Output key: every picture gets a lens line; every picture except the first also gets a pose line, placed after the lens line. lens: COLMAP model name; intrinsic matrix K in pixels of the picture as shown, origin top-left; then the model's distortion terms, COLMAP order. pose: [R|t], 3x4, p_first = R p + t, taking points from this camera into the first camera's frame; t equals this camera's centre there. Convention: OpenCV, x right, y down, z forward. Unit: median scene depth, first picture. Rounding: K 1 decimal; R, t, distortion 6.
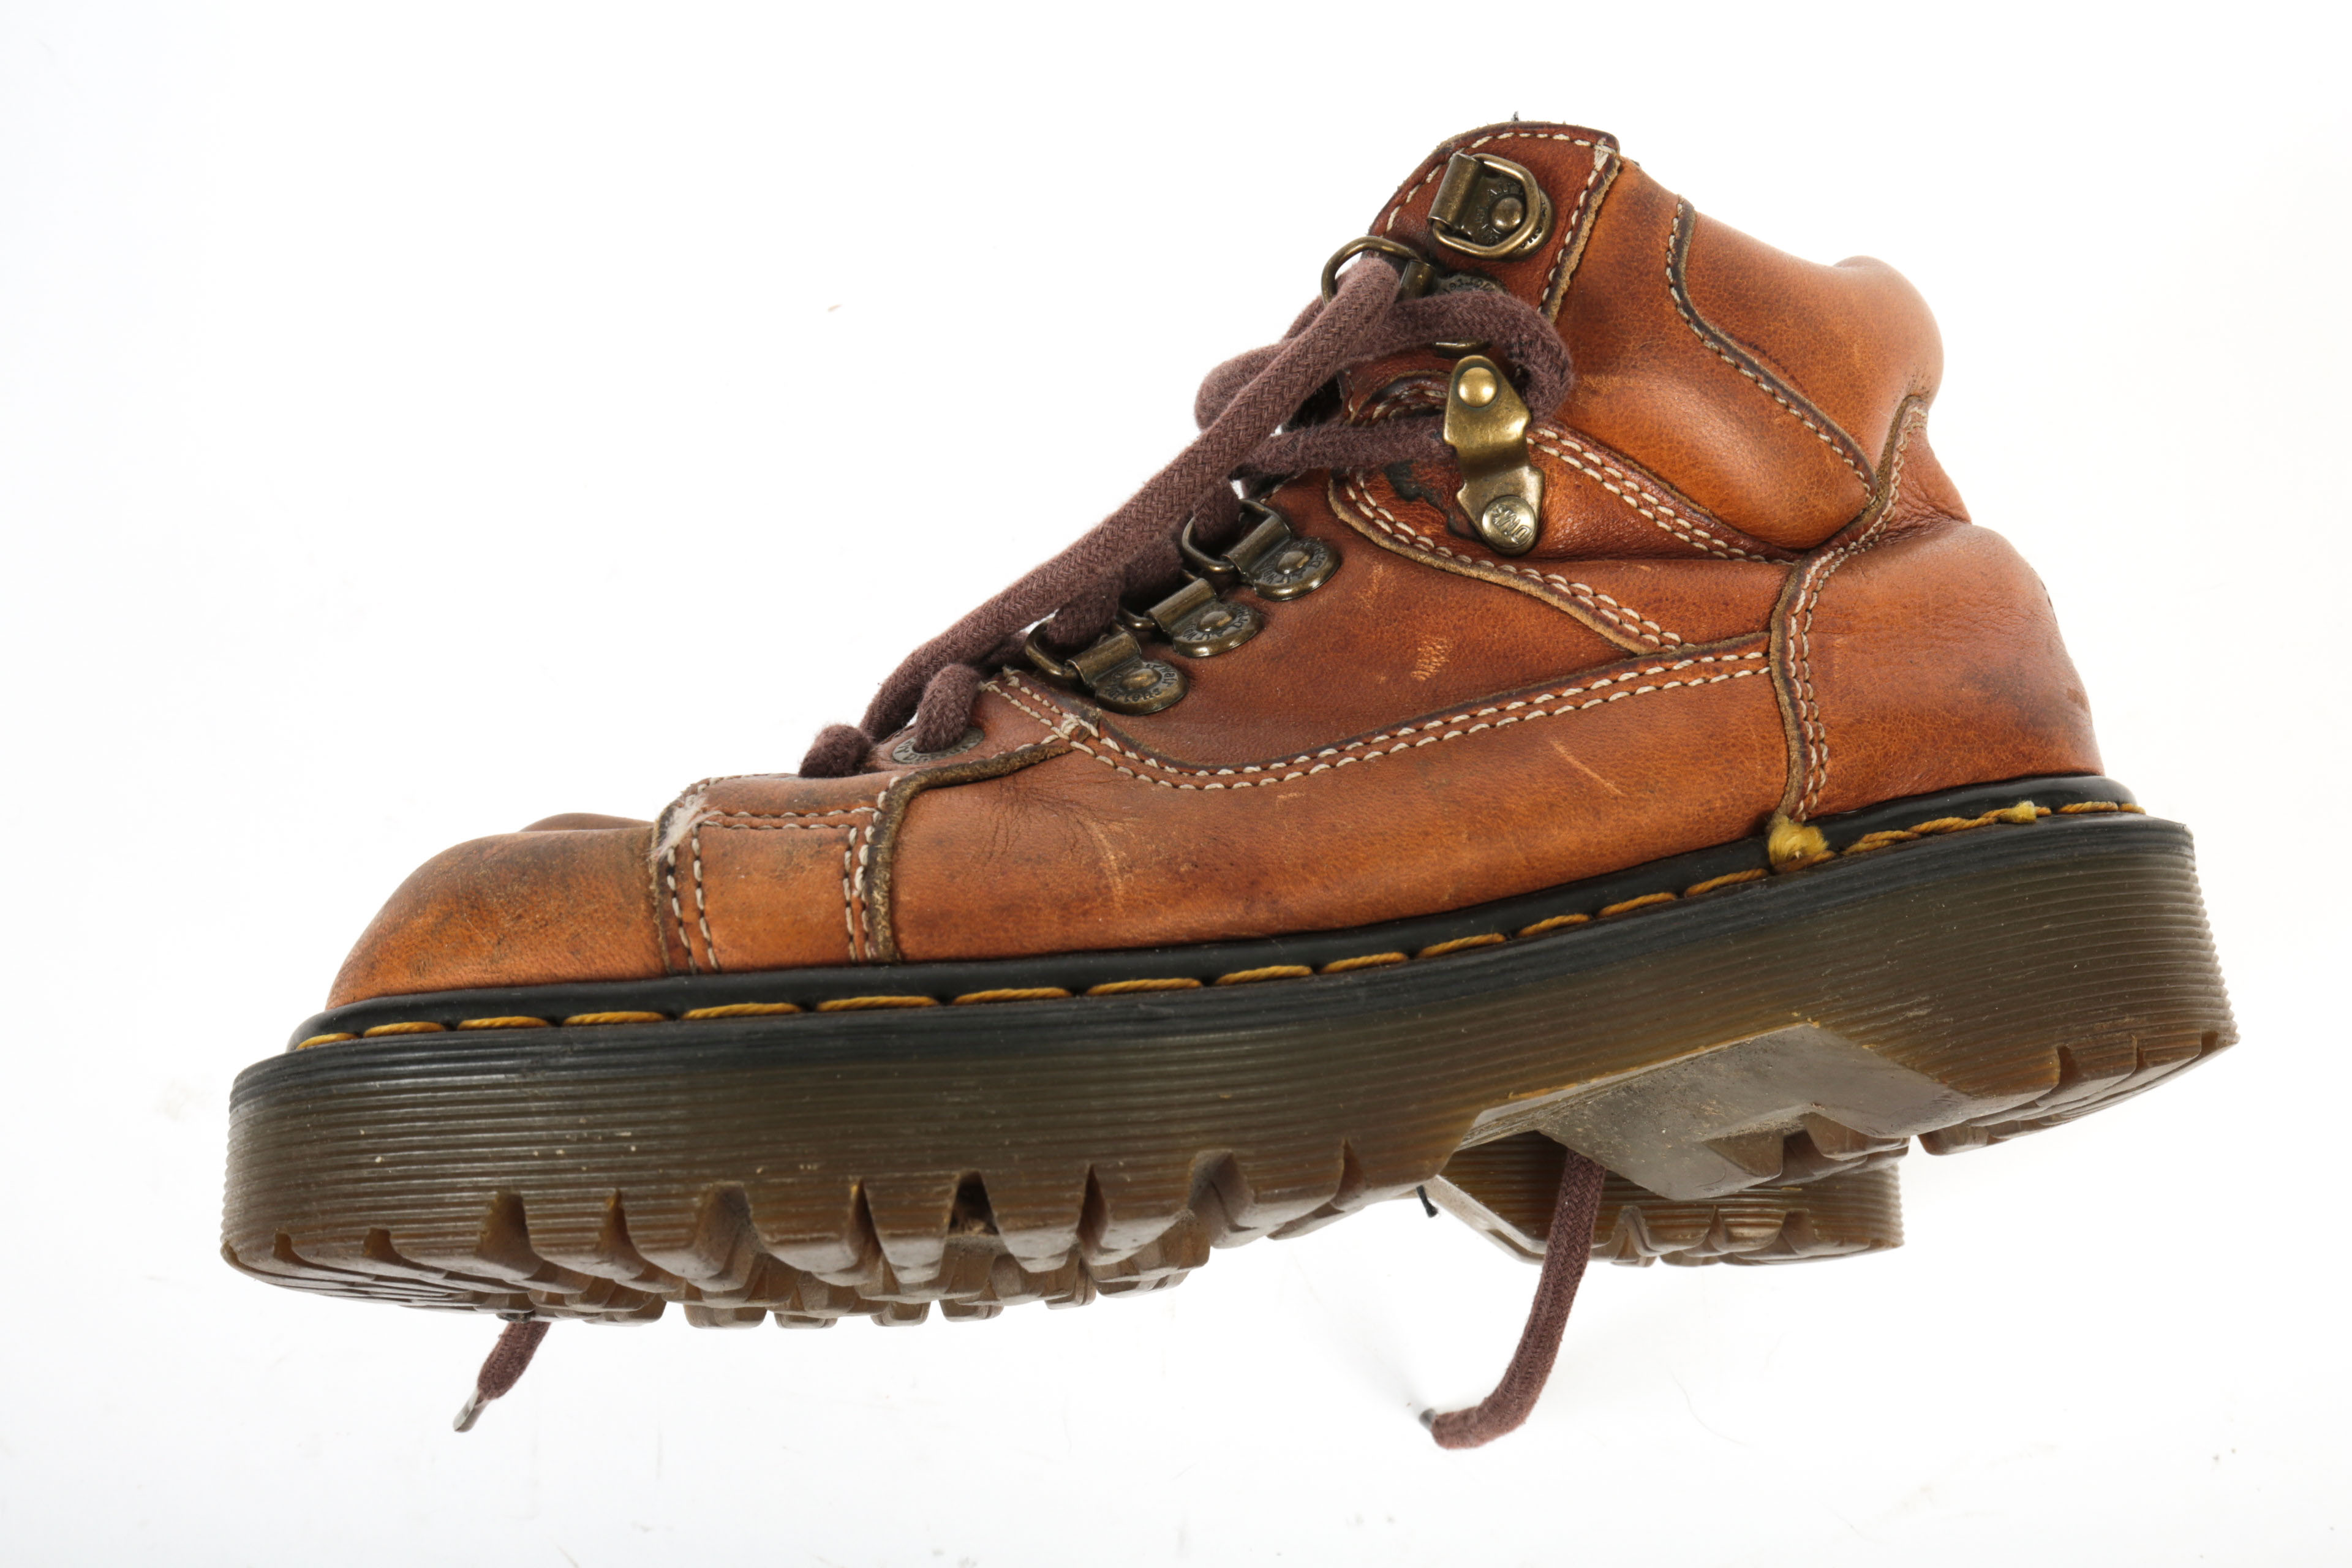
lens RADIAL K [[2131.8, 0, 1176.0], [0, 2131.8, 784.0], [0, 0, 1]] dist [0.033494, -0.009834]
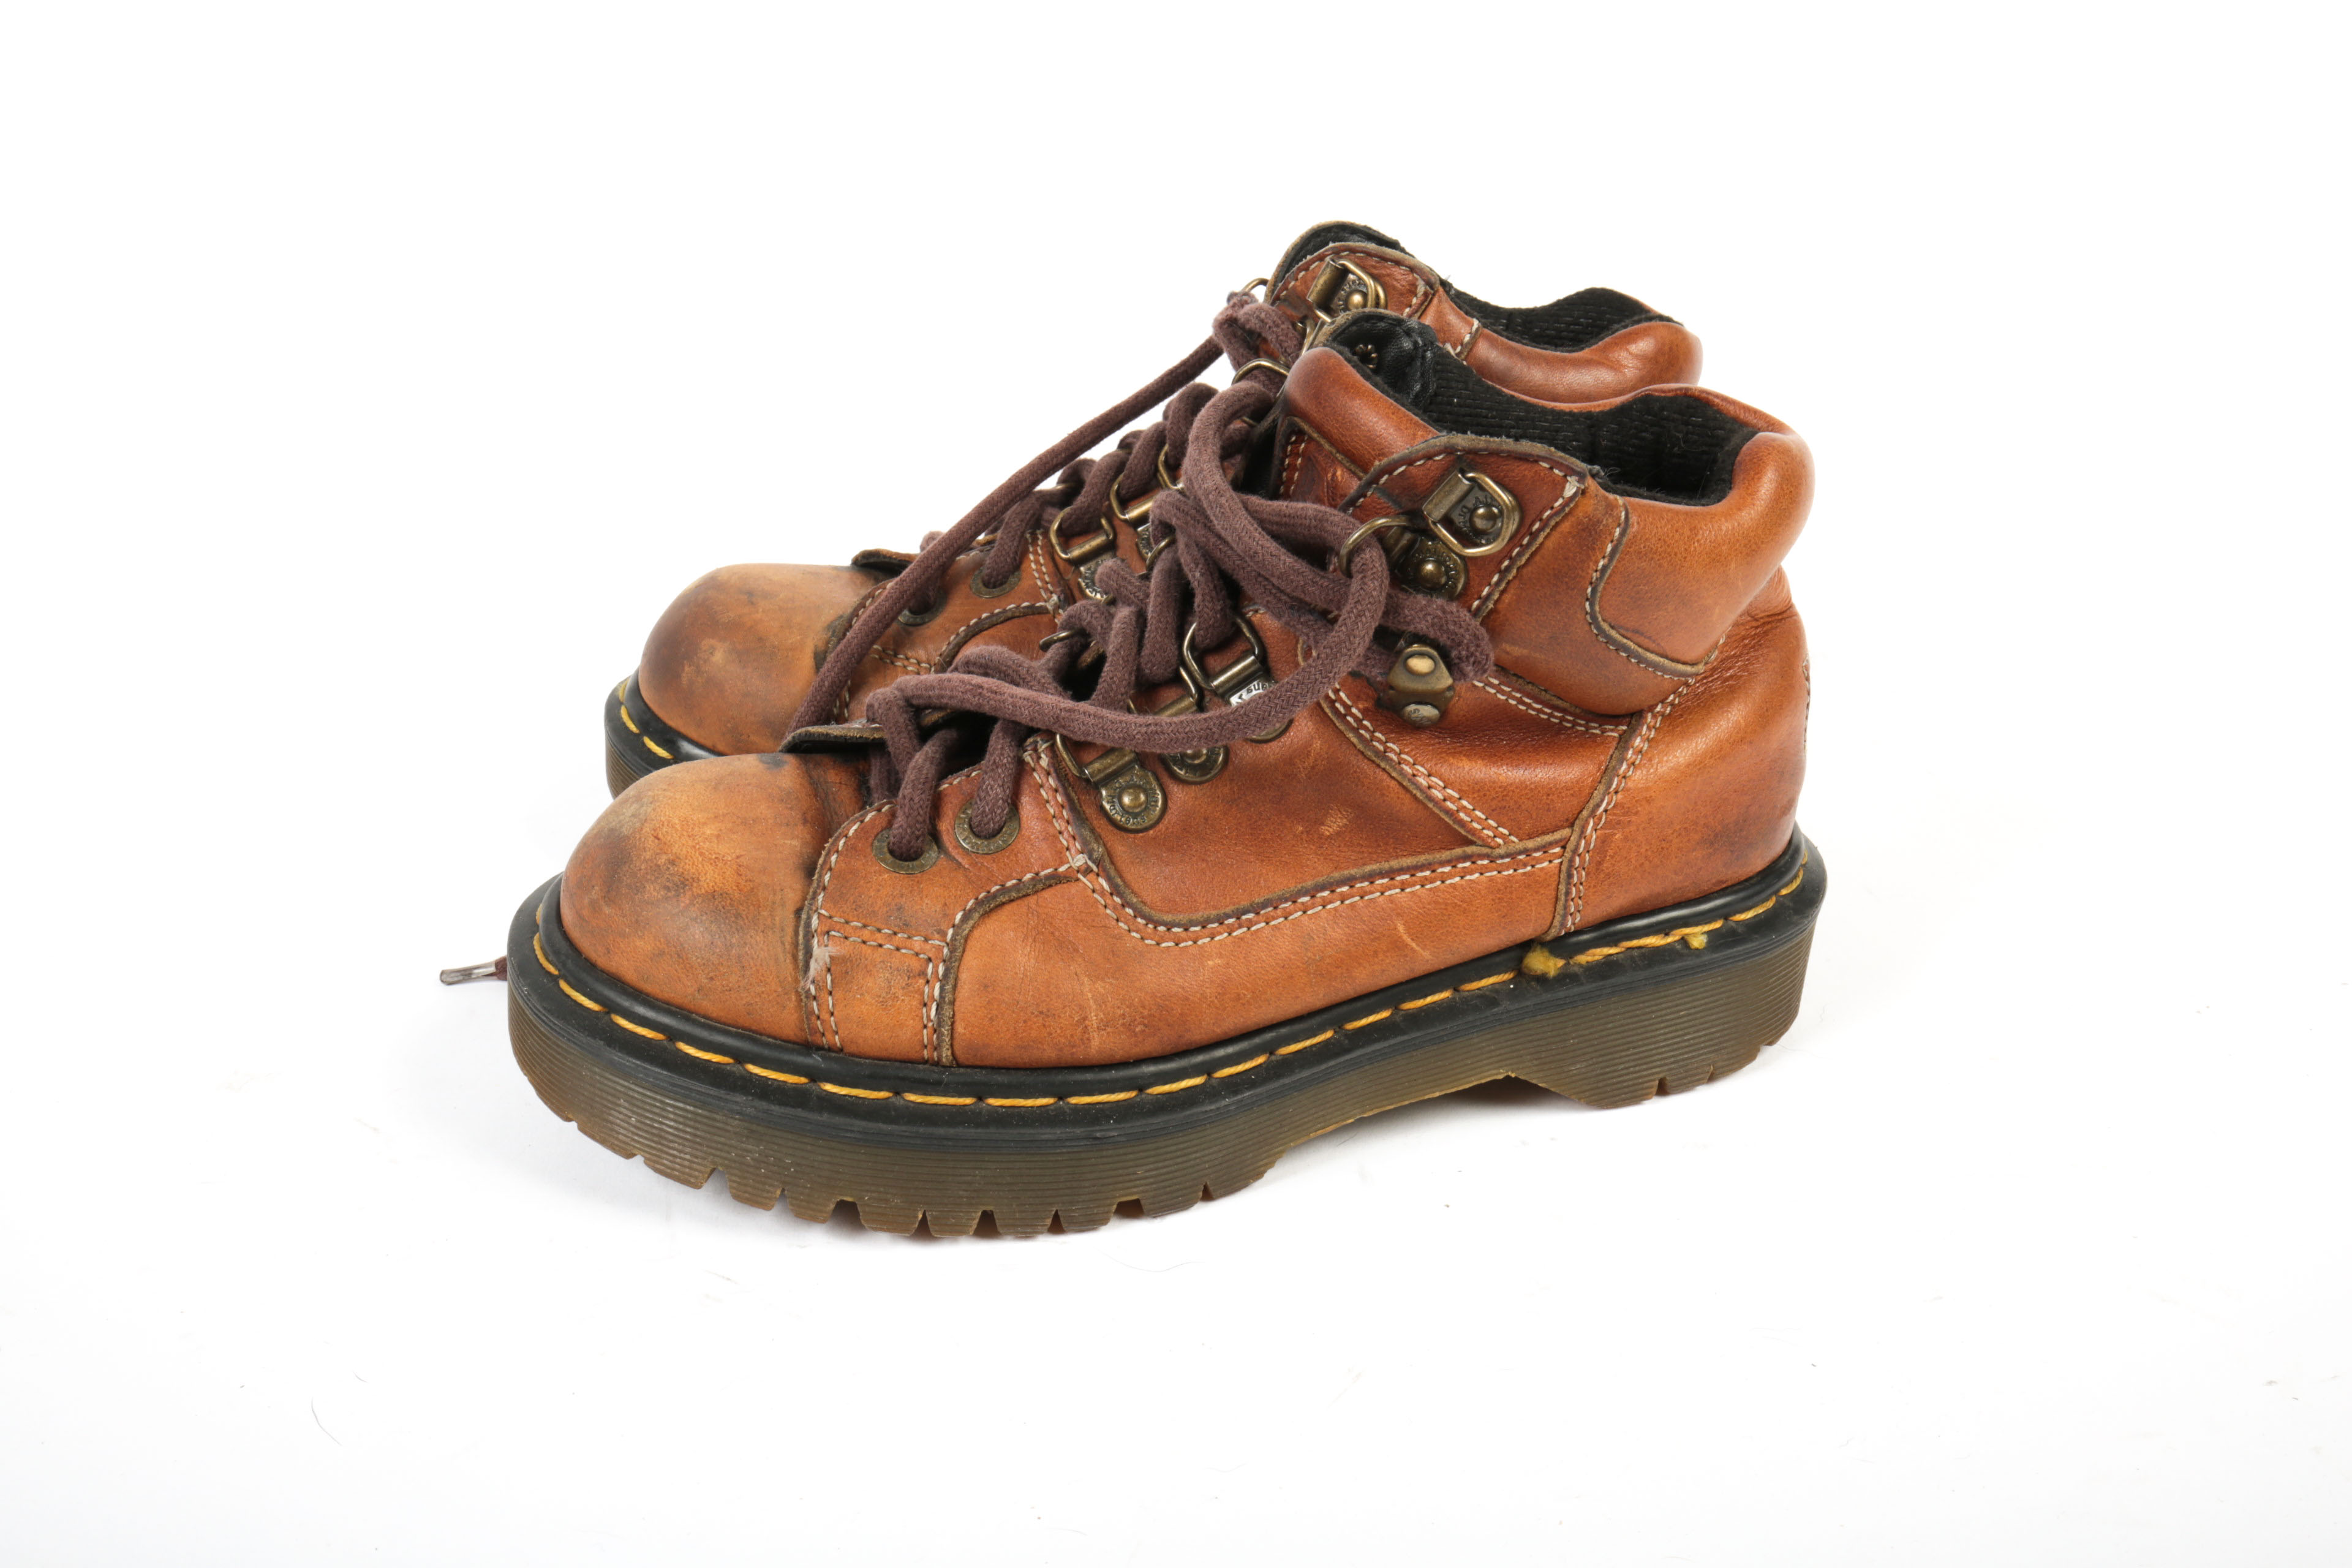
lens RADIAL K [[2131.8, 0, 1176.0], [0, 2131.8, 784.0], [0, 0, 1]] dist [0.033494, -0.009834]
pose [[0.984759, 0.134404, 0.110387, -0.166383], [-0.173389, 0.708925, 0.683639, -1.167230], [0.013628, -0.692359, 0.721424, -0.016589]]
